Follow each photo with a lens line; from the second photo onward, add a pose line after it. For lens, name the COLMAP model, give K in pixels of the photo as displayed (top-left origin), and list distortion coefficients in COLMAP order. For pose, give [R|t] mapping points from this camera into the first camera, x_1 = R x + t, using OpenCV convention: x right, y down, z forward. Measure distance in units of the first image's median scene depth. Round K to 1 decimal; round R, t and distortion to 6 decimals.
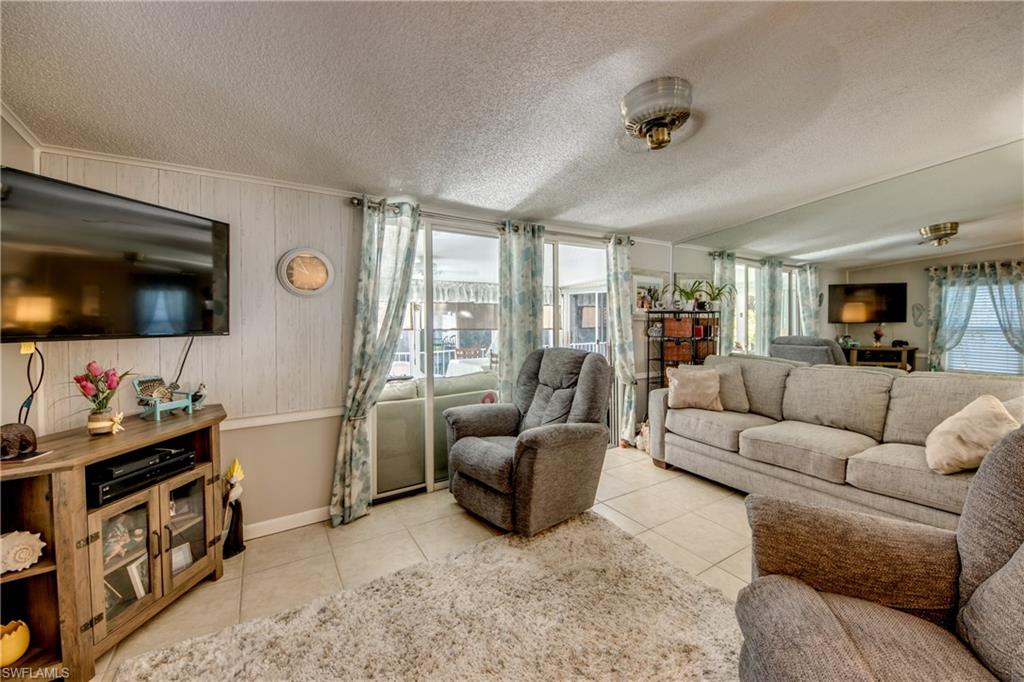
lens RADIAL K [[394.2, 0, 525.7], [0, 394.2, 317.9], [0, 0, 1]] dist [0.016091, -0.013499]
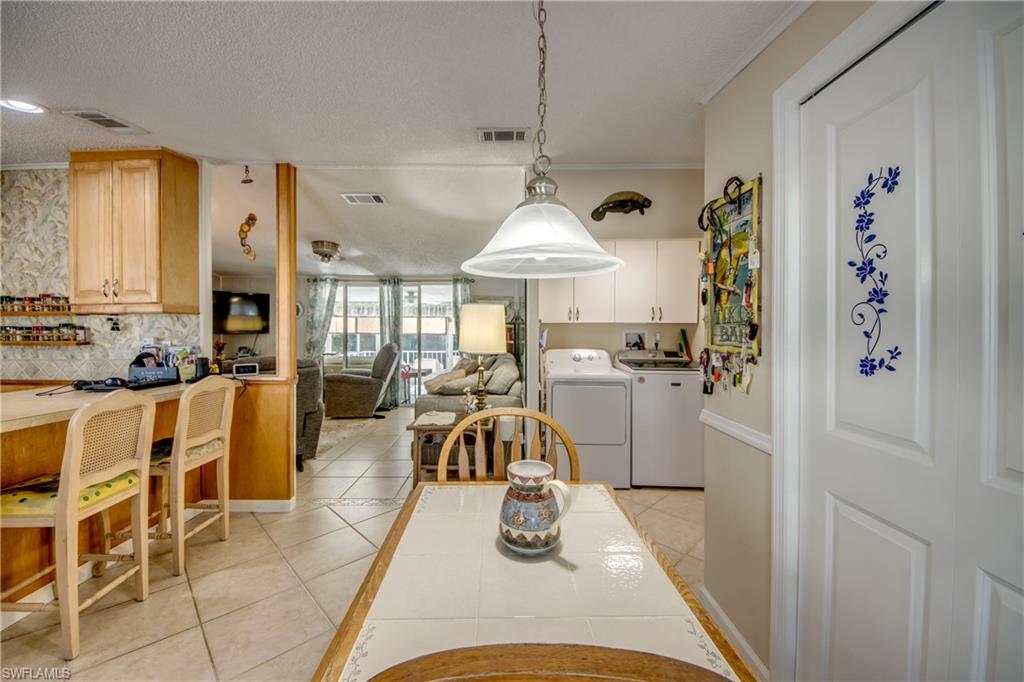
lens RADIAL K [[394.2, 0, 510.3], [0, 394.2, 331.0], [0, 0, 1]] dist [0.016091, -0.013499]
pose [[0.824207, 0.006464, -0.566252, 0.835188], [0.000634, 0.999924, 0.012338, -0.003778], [0.566289, -0.010528, 0.824140, -0.130690]]
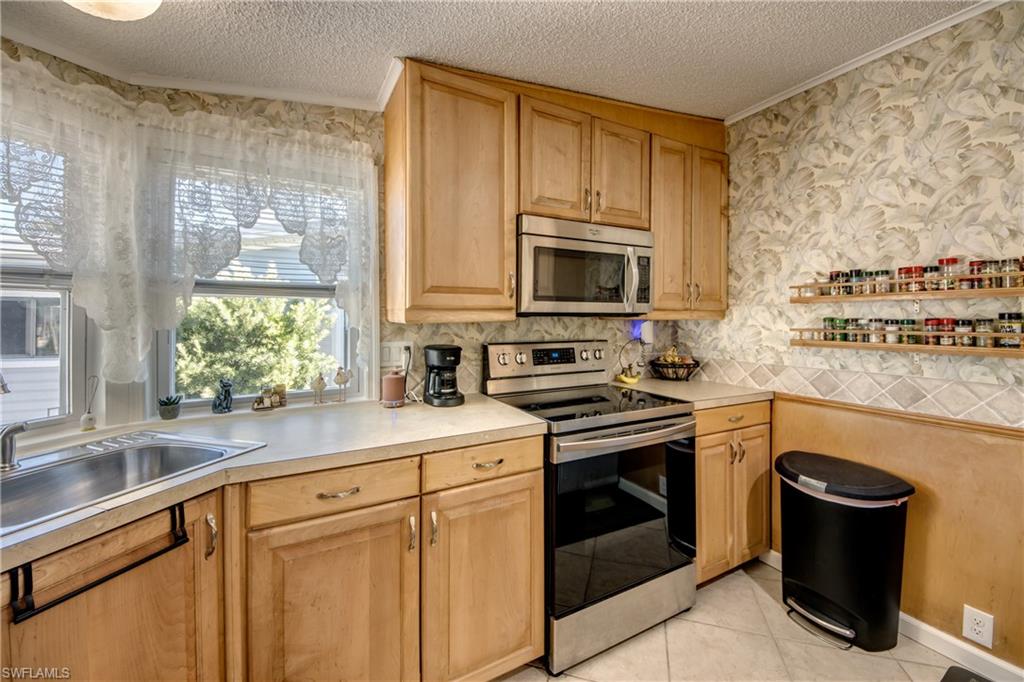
lens RADIAL K [[394.2, 0, 511.4], [0, 394.2, 315.2], [0, 0, 1]] dist [0.016091, -0.013499]
pose [[-0.118681, -0.008404, -0.992897, 0.401363], [0.007010, 0.999932, -0.009301, -0.005432], [0.992908, -0.008064, -0.118614, -0.306378]]
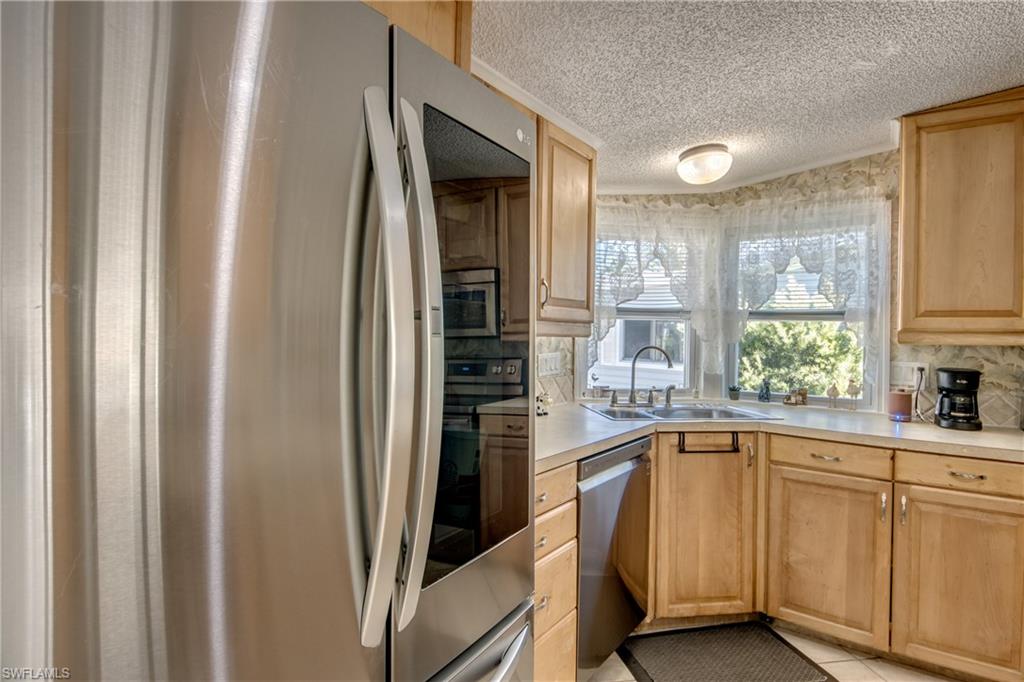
lens RADIAL K [[533.6, 0, 522.6], [0, 533.6, 334.1], [0, 0, 1]] dist [0.000327, -0.009041]
pose [[-0.938849, -0.016045, -0.343955, 0.551344], [-0.017375, 0.999849, 0.000786, -0.005883], [0.343890, 0.006715, -0.938986, -0.134384]]
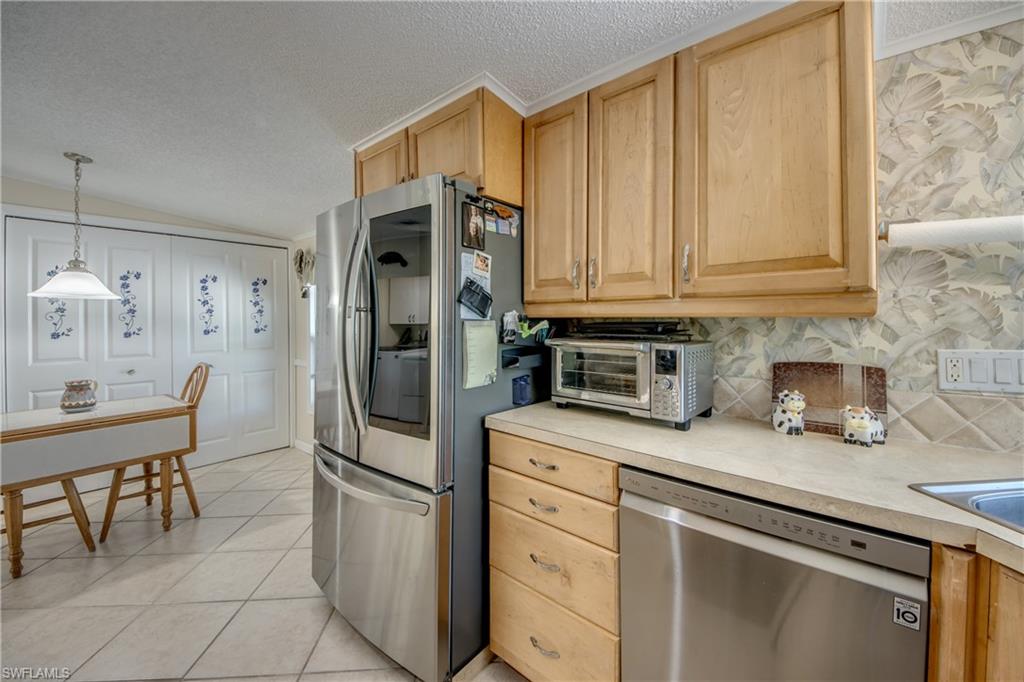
lens RADIAL K [[394.2, 0, 518.4], [0, 394.2, 321.7], [0, 0, 1]] dist [0.016091, -0.013499]
pose [[-0.262378, -0.003357, 0.964959, 0.257015], [0.002156, 0.999989, 0.004066, -0.003119], [-0.964963, 0.003148, -0.262368, -0.306187]]
